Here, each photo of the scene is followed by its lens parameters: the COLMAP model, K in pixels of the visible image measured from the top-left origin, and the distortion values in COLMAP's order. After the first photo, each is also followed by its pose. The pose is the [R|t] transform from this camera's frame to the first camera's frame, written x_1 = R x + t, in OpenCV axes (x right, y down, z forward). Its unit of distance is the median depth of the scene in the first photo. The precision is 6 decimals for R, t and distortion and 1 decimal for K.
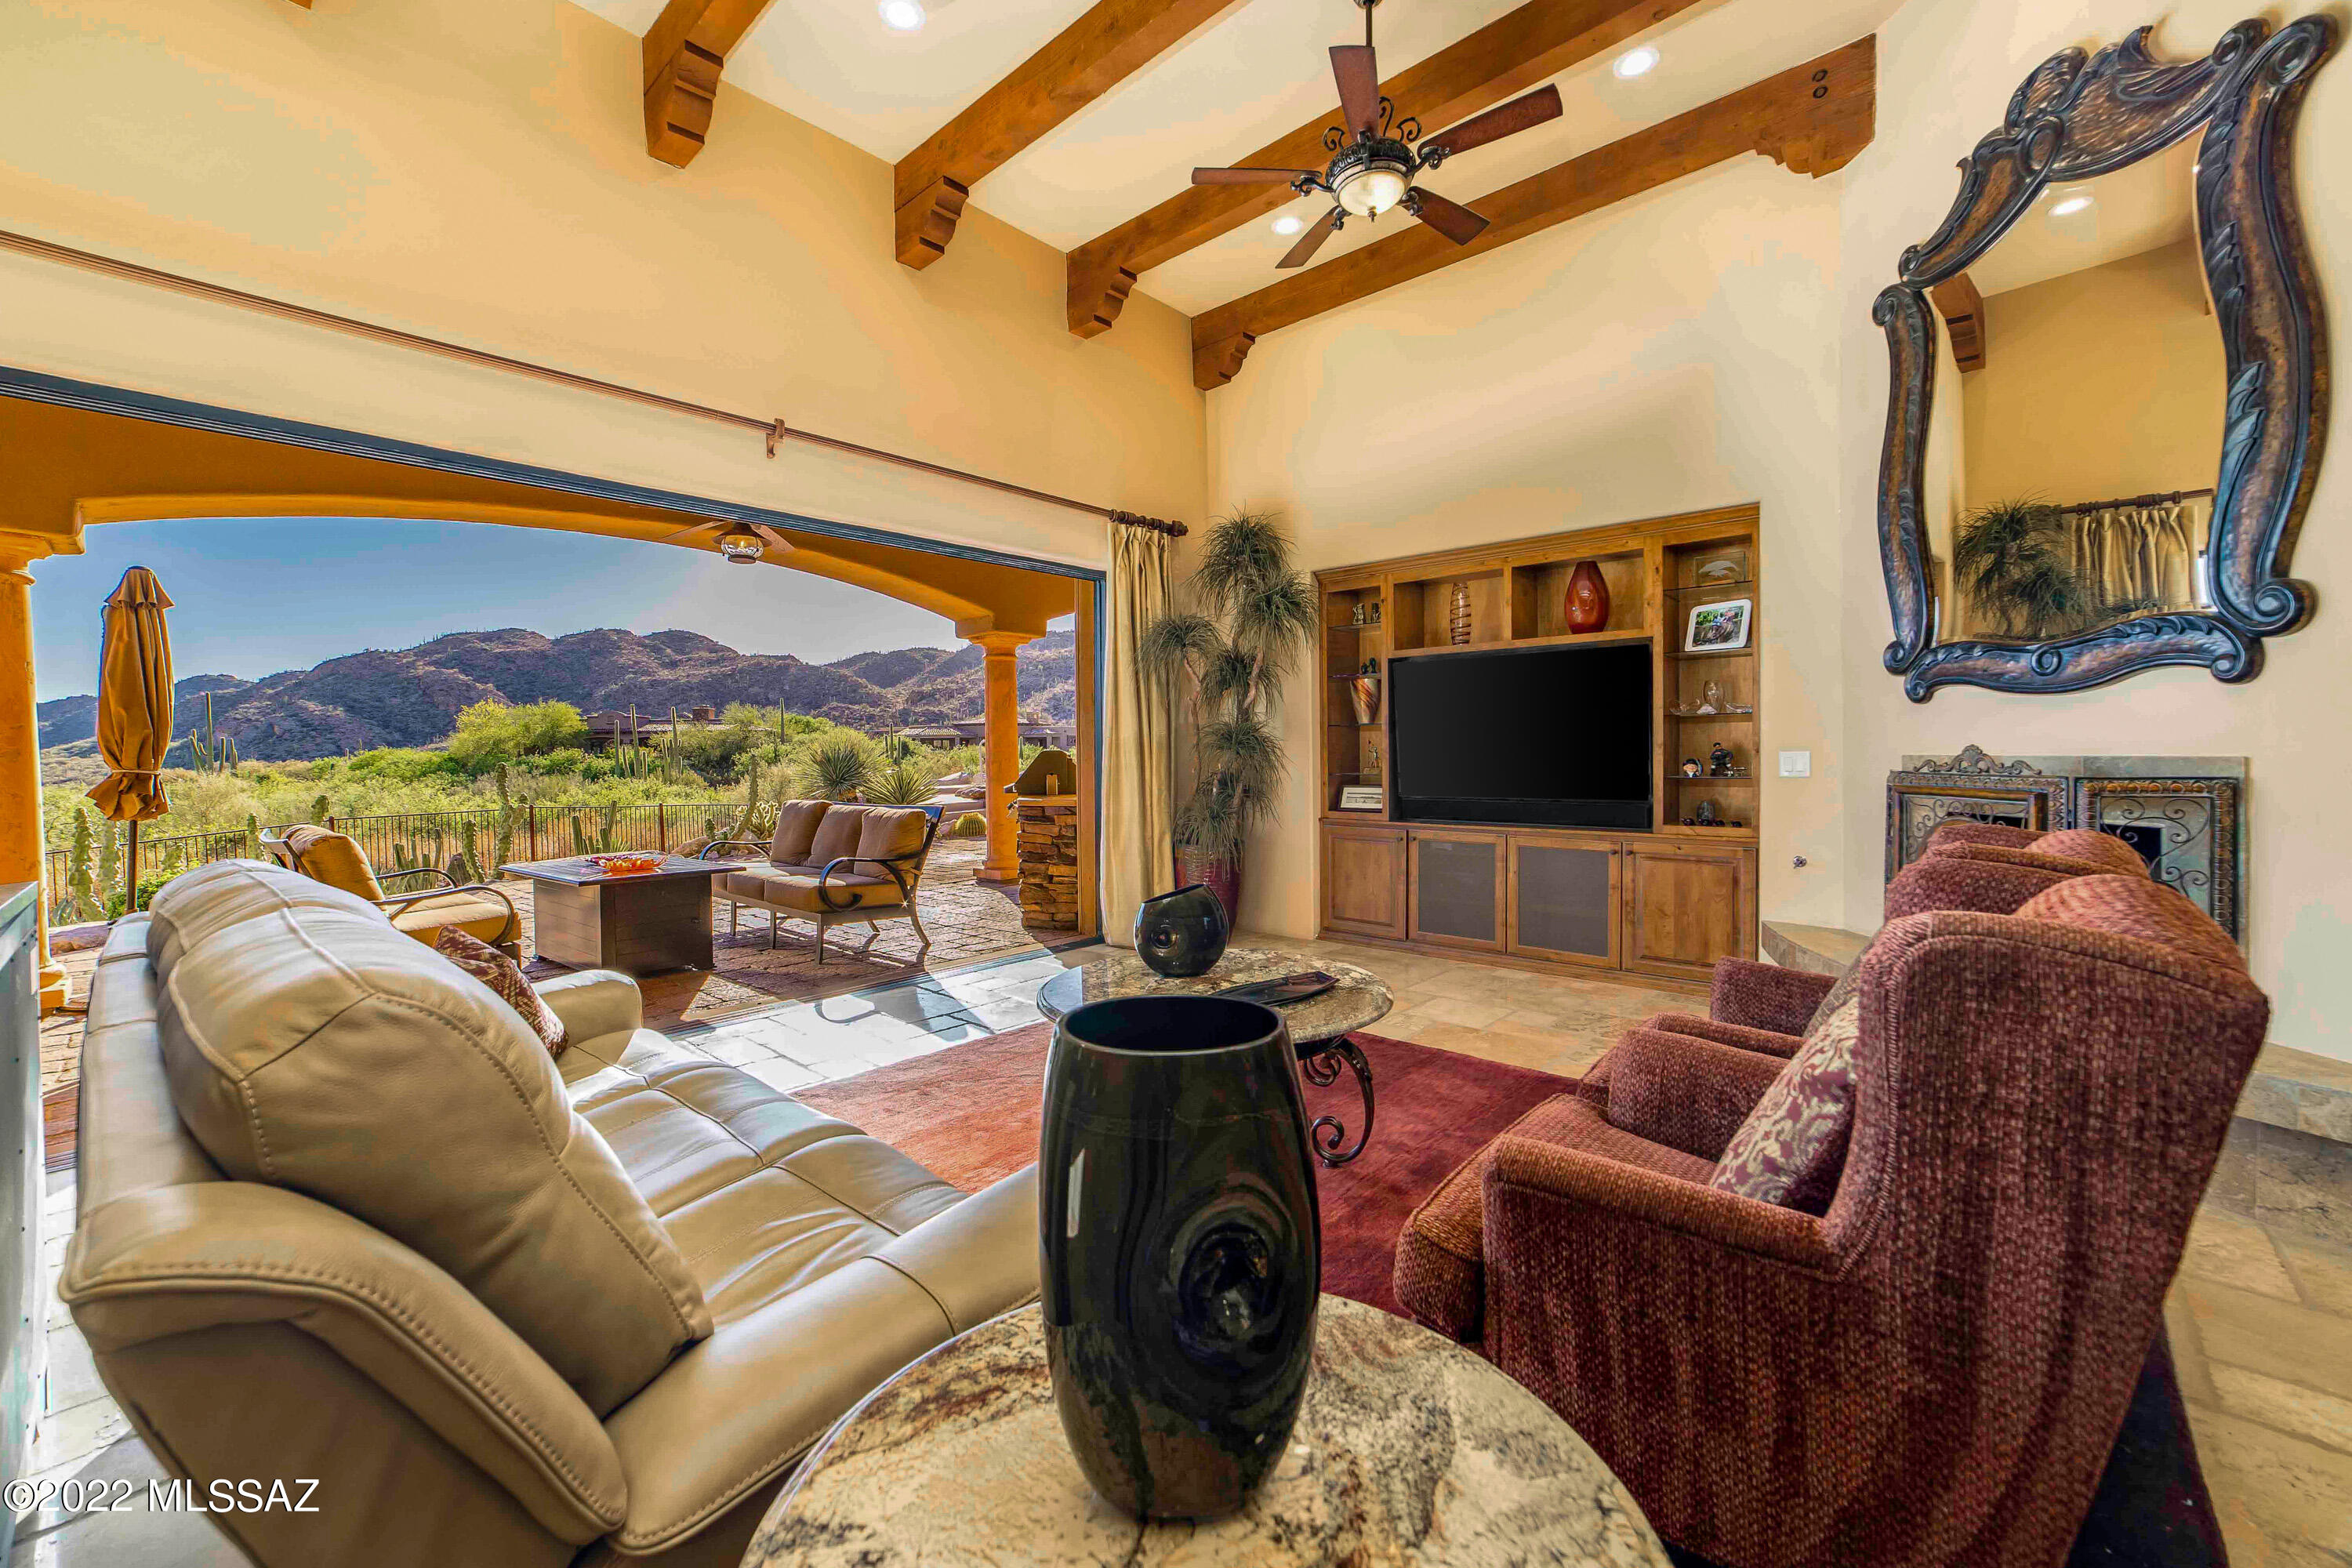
lens RADIAL K [[927.5, 0, 1176.0], [0, 927.5, 784.0], [0, 0, 1]] dist [-0.021875, 0.011644]
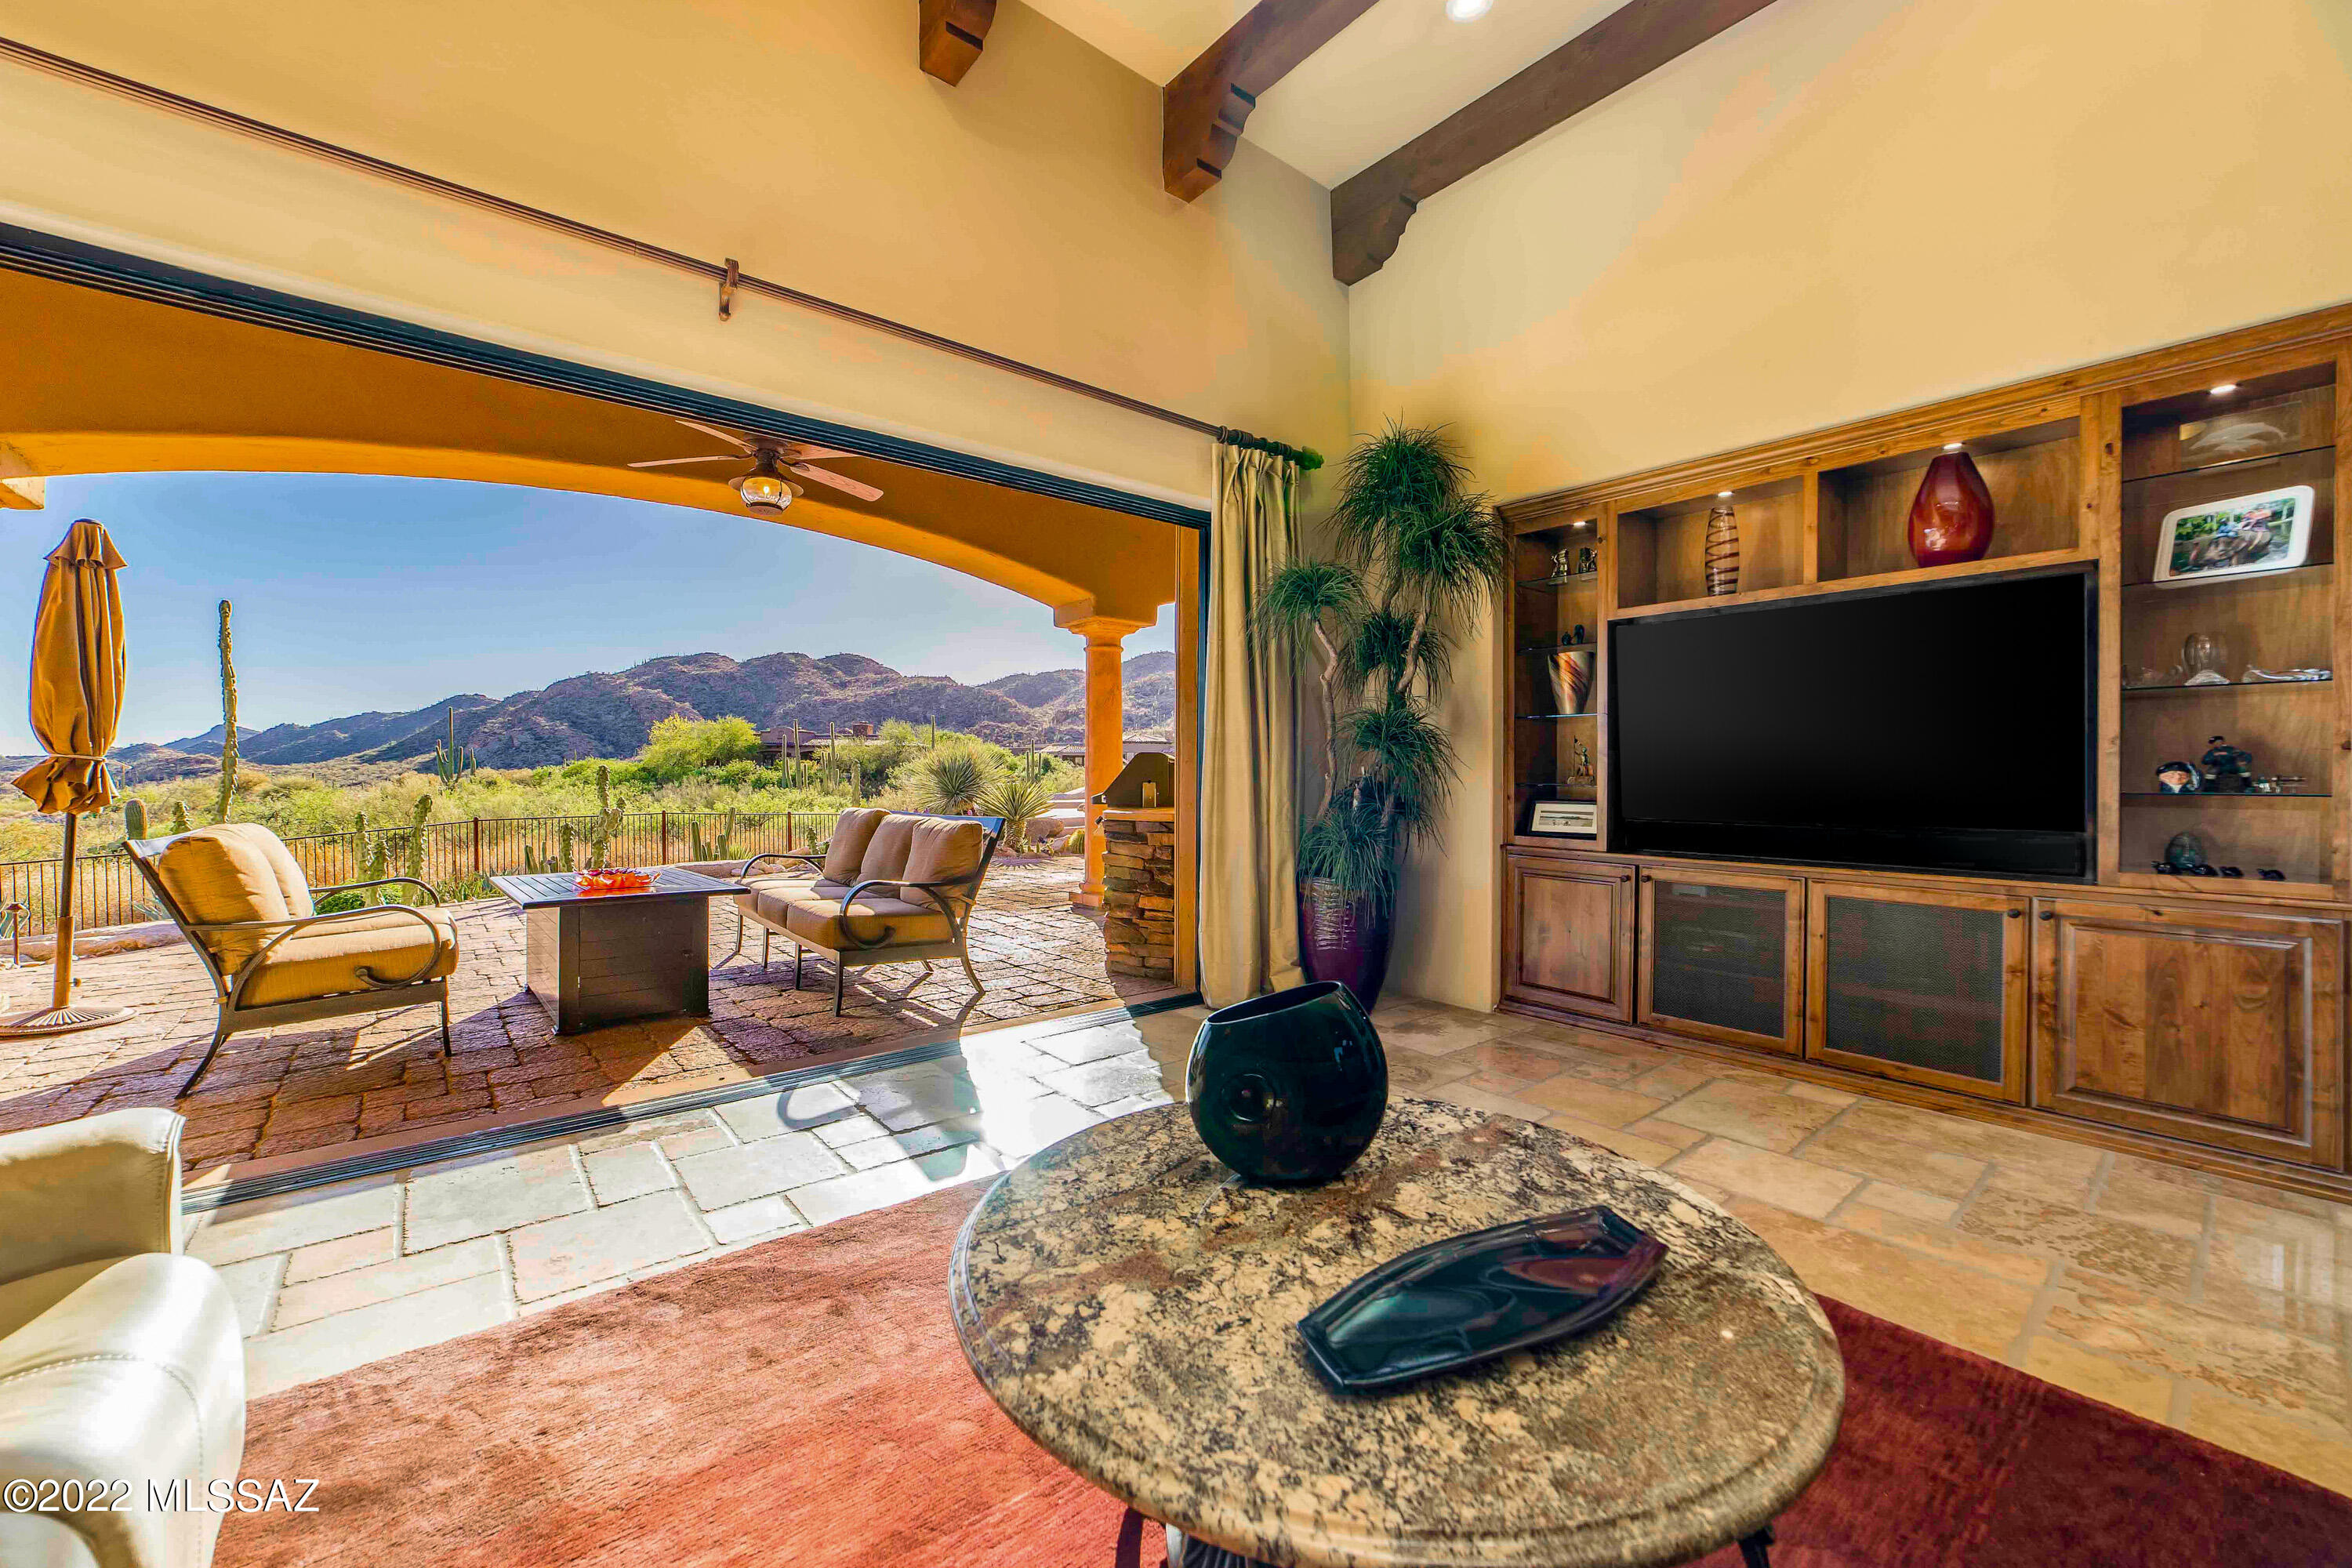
lens RADIAL K [[920.6, 0, 1164.4], [0, 920.6, 776.3], [0, 0, 1]] dist [-0.013737, 0.005698]
pose [[0.987109, 0.013516, -0.159475, 0.008497], [-0.018143, 0.999455, -0.027595, 0.008037], [0.159016, 0.030133, 0.986816, 0.254544]]
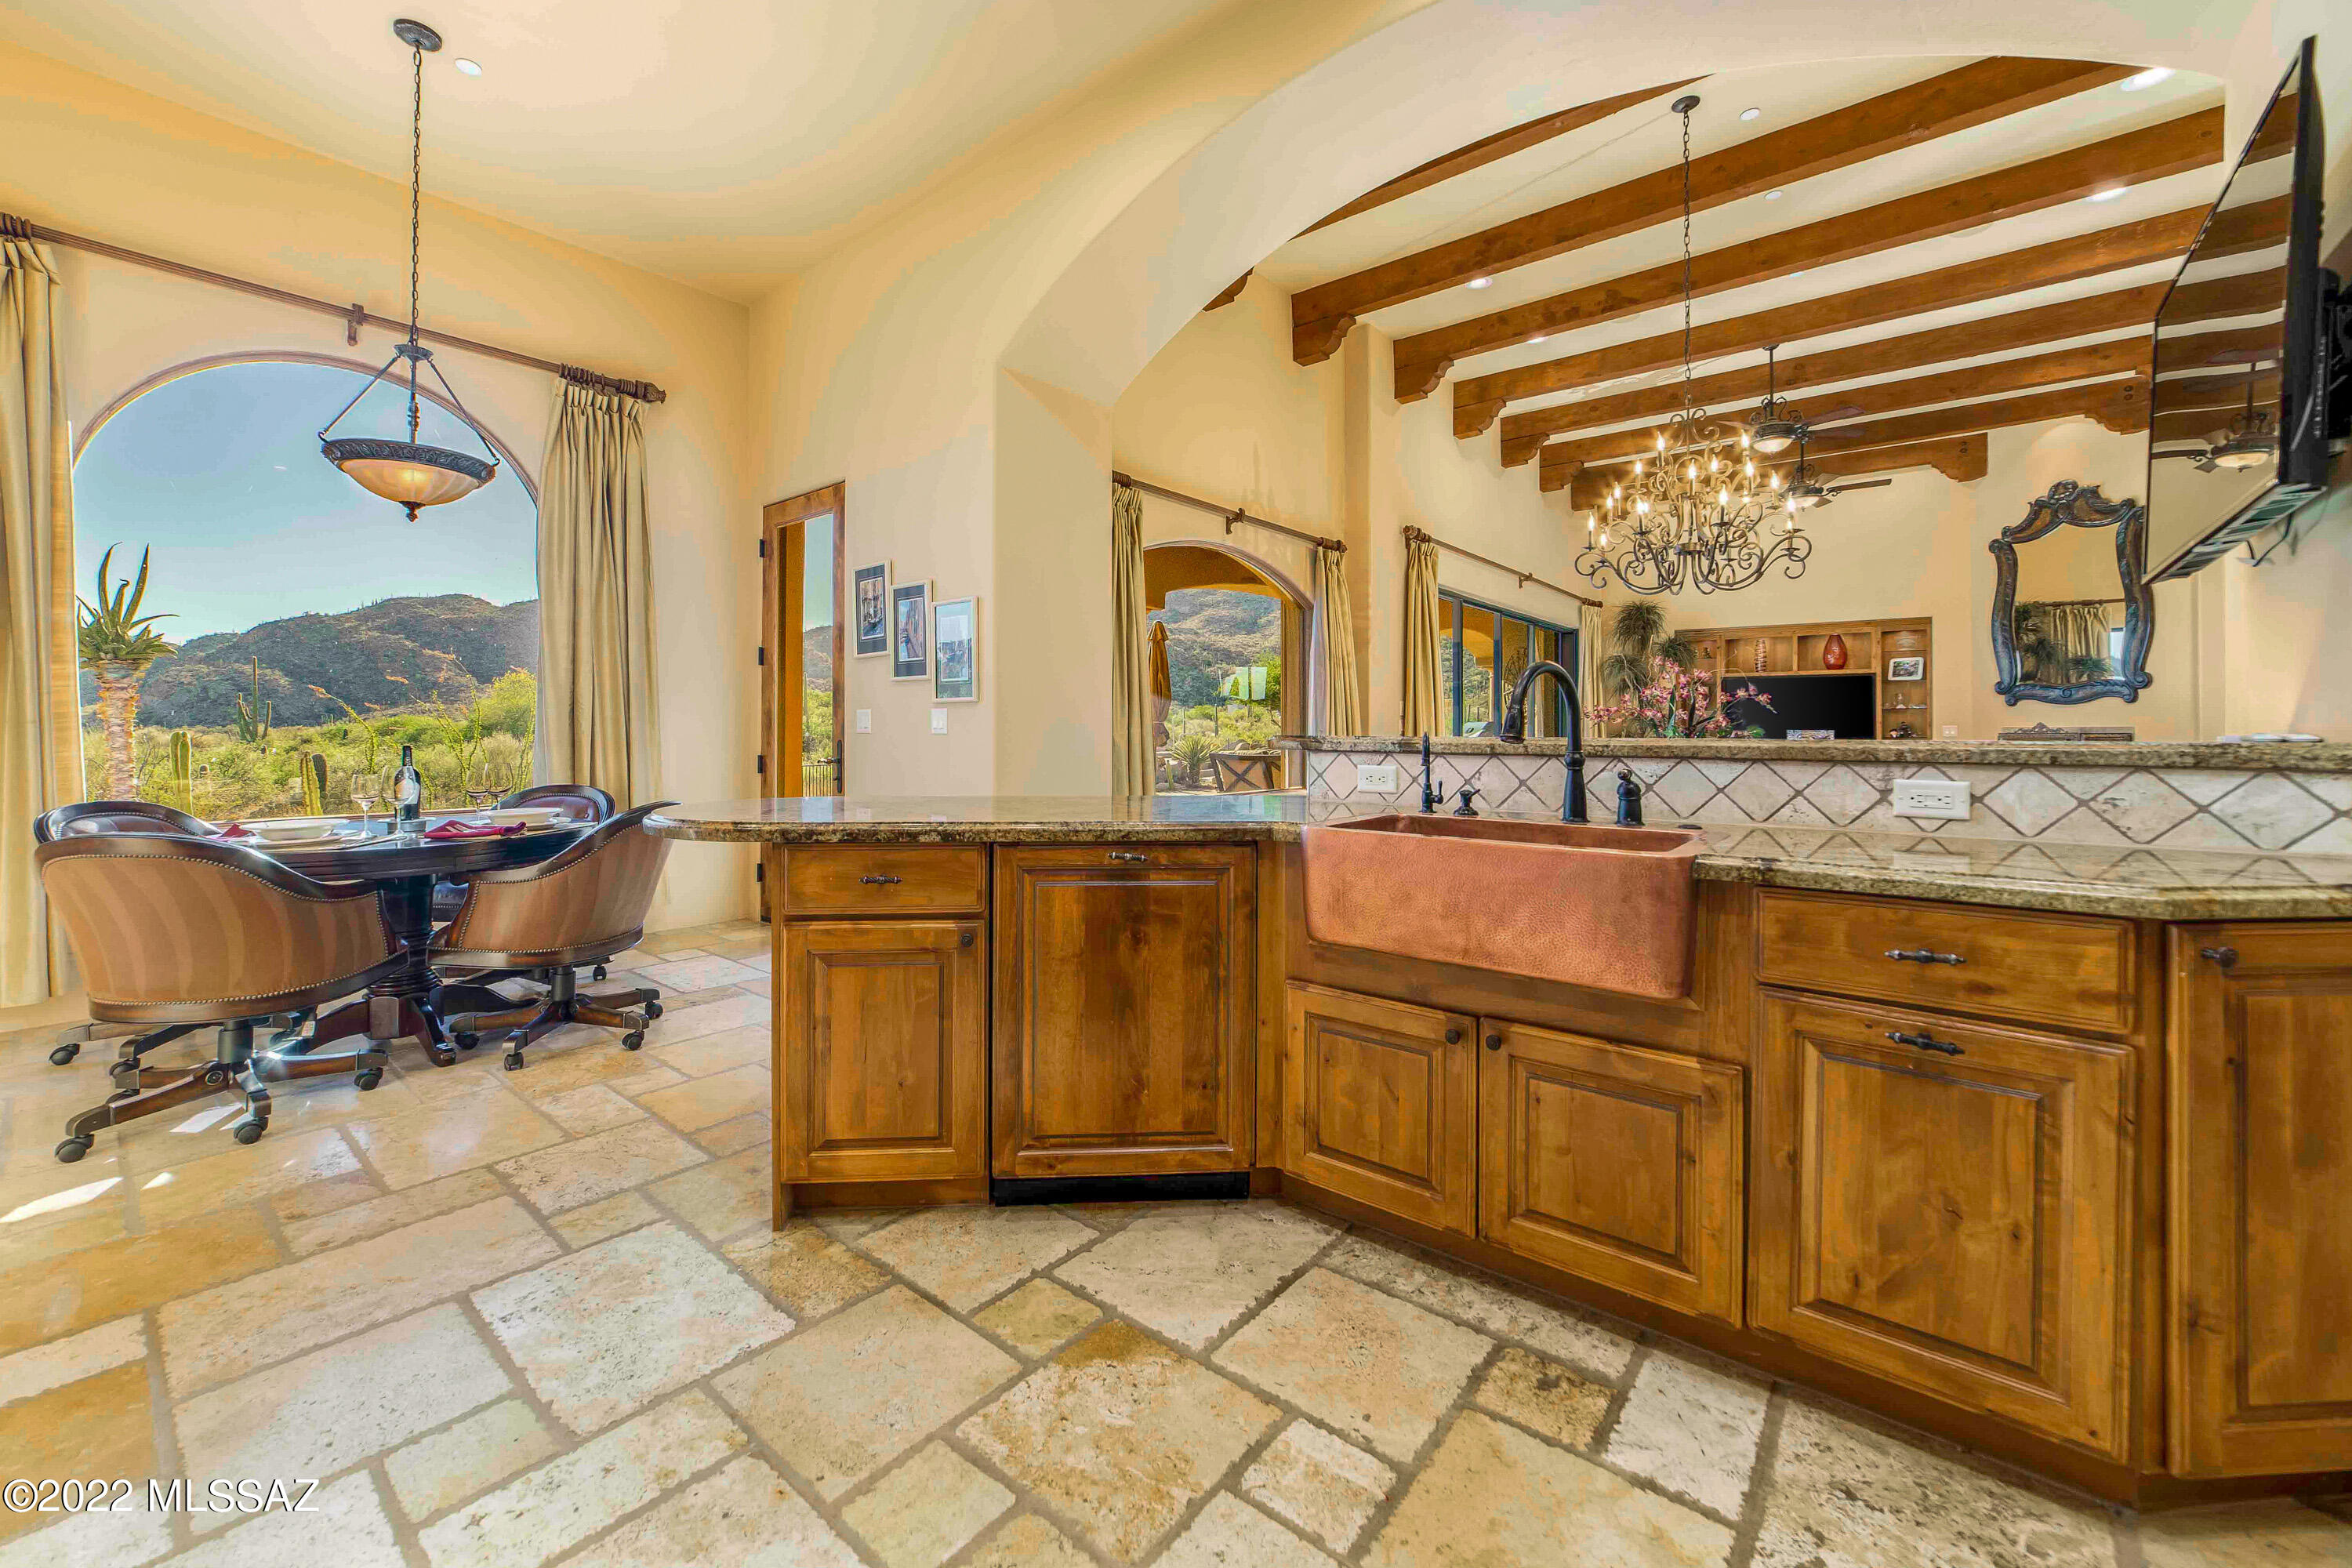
lens RADIAL K [[928.0, 0, 1156.4], [0, 928.0, 738.1], [0, 0, 1]] dist [-0.018872, 0.006783]
pose [[0.999201, 0.012002, 0.038125, -1.017113], [-0.011079, 0.999642, -0.024345, 0.053711], [-0.038403, 0.023903, 0.998976, -0.887096]]
